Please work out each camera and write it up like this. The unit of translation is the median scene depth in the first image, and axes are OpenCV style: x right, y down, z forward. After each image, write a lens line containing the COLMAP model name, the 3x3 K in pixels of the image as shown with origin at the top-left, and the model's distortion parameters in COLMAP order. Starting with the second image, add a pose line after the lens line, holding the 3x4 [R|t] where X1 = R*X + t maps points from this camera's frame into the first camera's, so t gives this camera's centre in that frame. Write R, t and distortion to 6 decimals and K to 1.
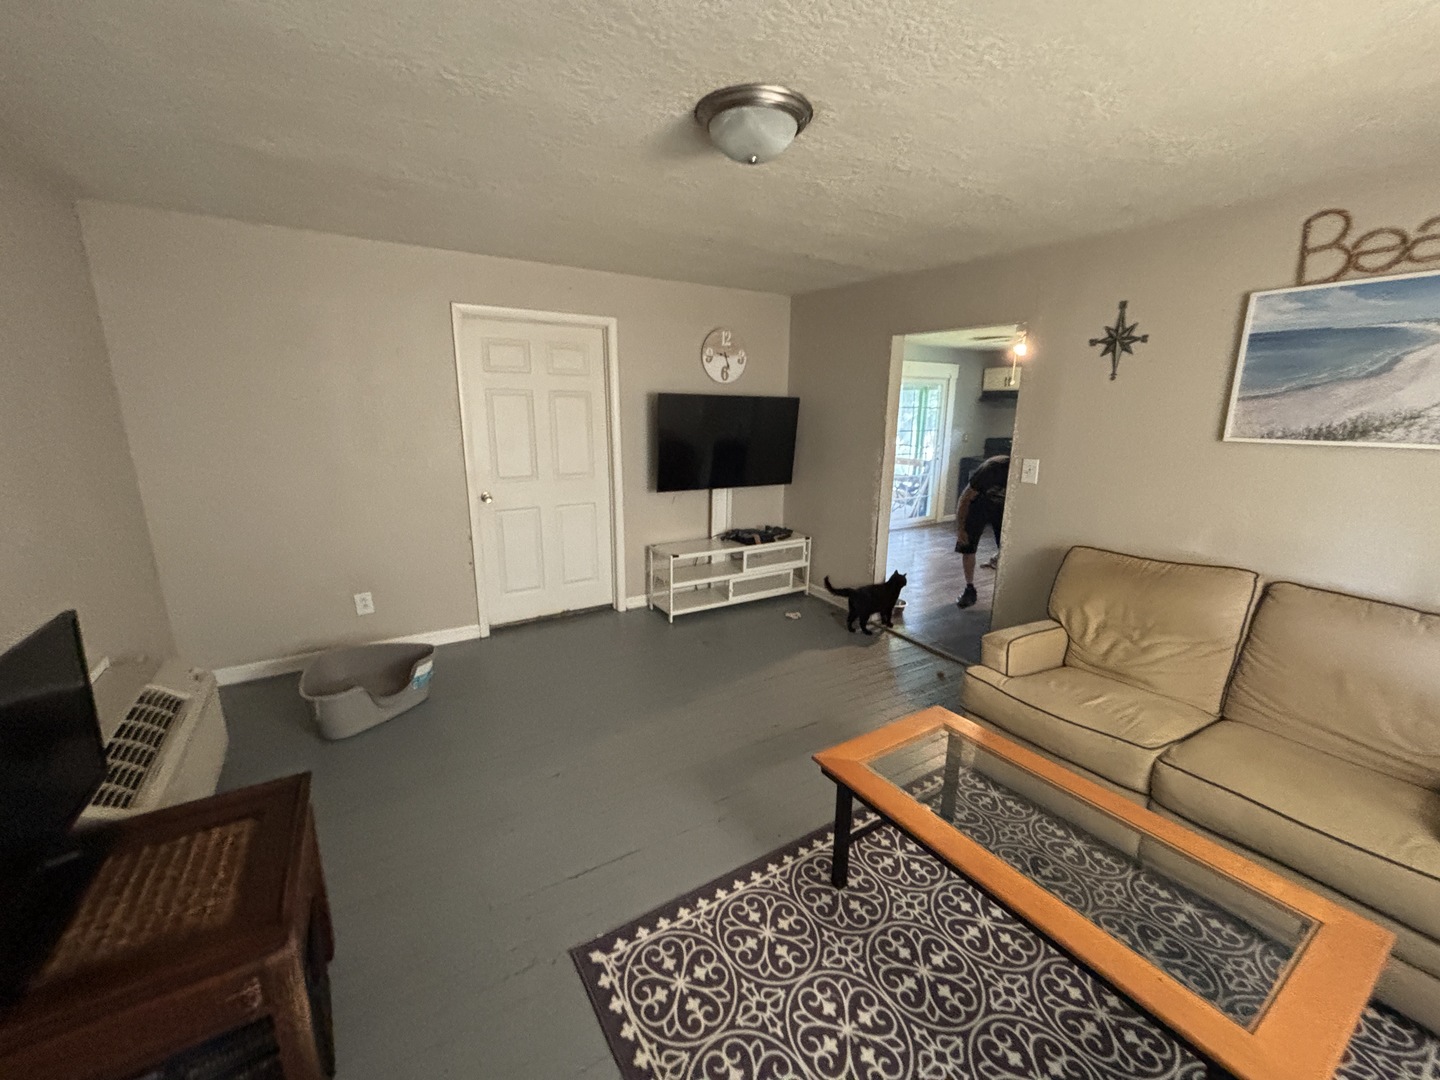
lens RADIAL K [[575.9, 0, 720.3], [0, 575.9, 536.9], [0, 0, 1]] dist [-0.004301, 0.001859]
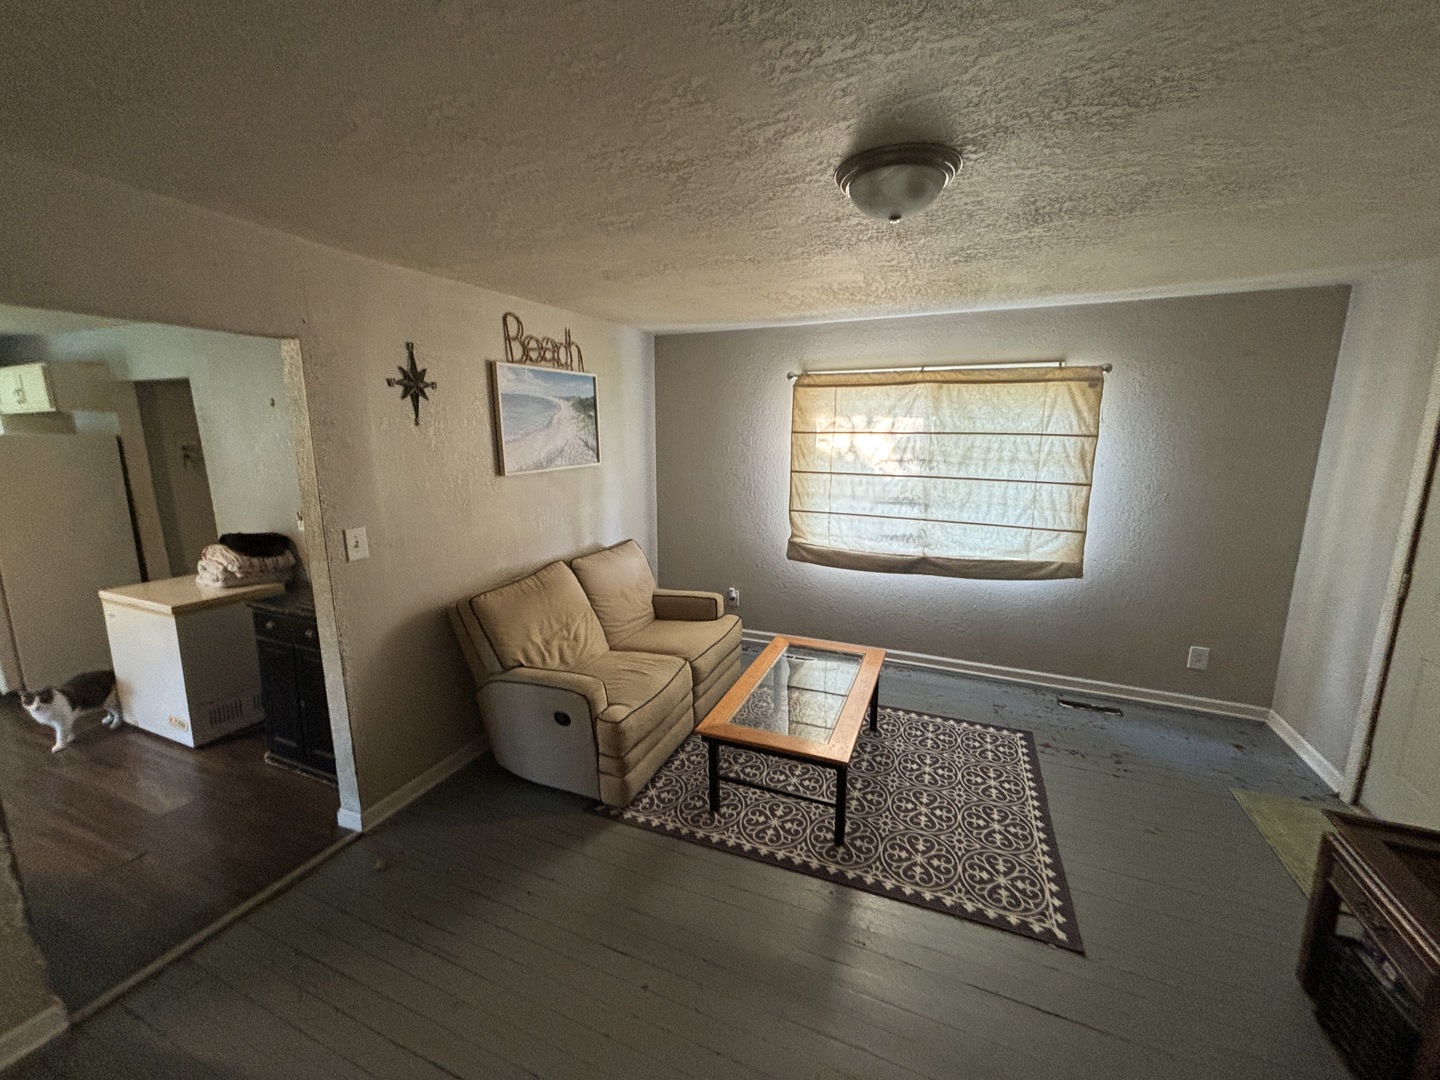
lens RADIAL K [[575.9, 0, 726.6], [0, 575.9, 545.5], [0, 0, 1]] dist [-0.004301, 0.001859]
pose [[-0.567324, -0.172699, 0.805182, -0.492103], [0.184493, 0.926254, 0.328659, -0.394780], [-0.802562, 0.335006, -0.493624, 1.442902]]
